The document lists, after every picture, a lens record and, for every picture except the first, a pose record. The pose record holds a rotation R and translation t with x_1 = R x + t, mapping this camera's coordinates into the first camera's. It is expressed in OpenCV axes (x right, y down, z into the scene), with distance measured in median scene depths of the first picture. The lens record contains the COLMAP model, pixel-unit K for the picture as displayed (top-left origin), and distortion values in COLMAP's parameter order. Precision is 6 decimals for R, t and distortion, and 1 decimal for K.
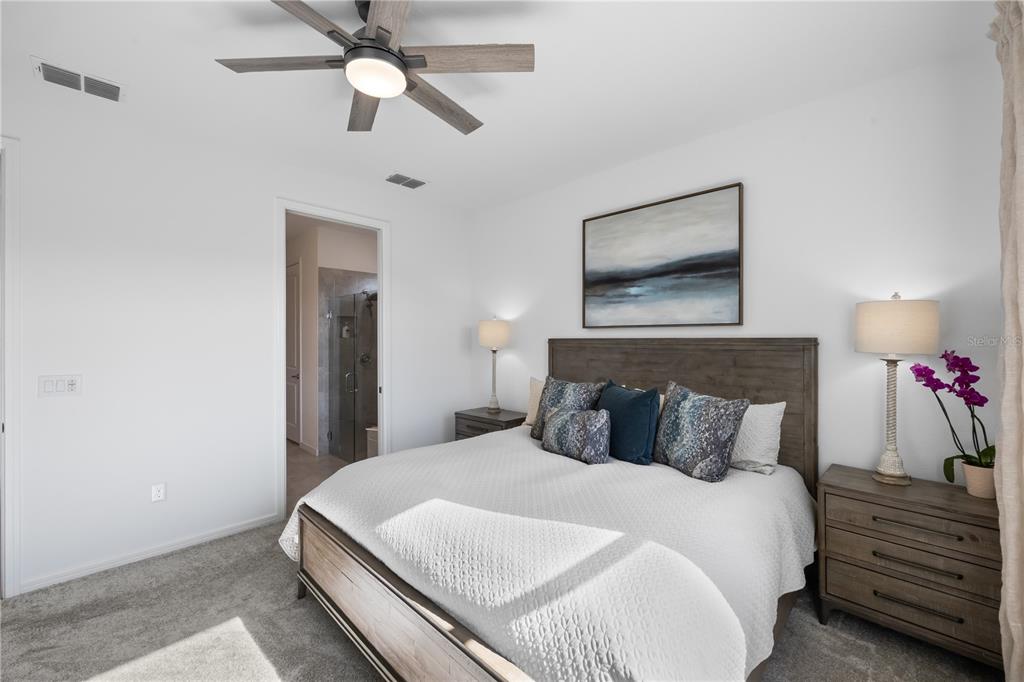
lens RADIAL K [[411.3, 0, 516.2], [0, 411.3, 334.0], [0, 0, 1]] dist [-0.001871, -0.000137]
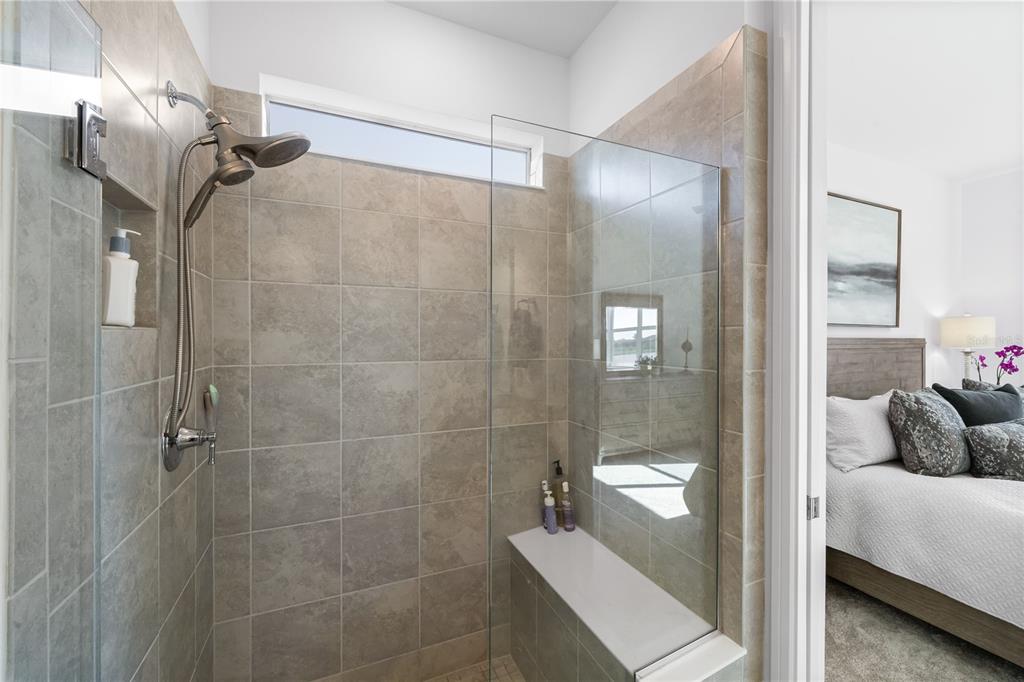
lens RADIAL K [[411.3, 0, 512.5], [0, 411.3, 339.4], [0, 0, 1]] dist [-0.001871, -0.000137]
pose [[0.379291, -0.004727, 0.925265, -0.872070], [-0.017380, 0.999774, 0.012232, 0.015887], [-0.925114, -0.020720, 0.379123, 1.375108]]
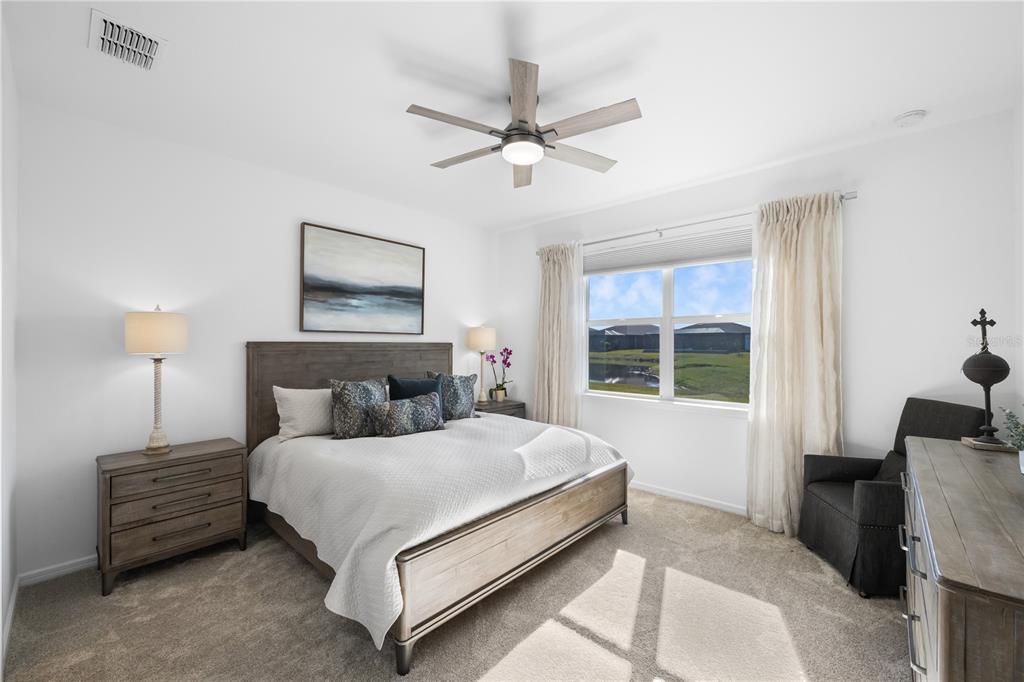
lens RADIAL K [[411.3, 0, 512.4], [0, 411.3, 344.7], [0, 0, 1]] dist [-0.001871, -0.000137]
pose [[-0.021928, -0.006855, 0.999736, -0.955581], [-0.022167, 0.999734, 0.006369, -0.000063], [-0.999514, -0.022022, -0.022074, 0.585136]]
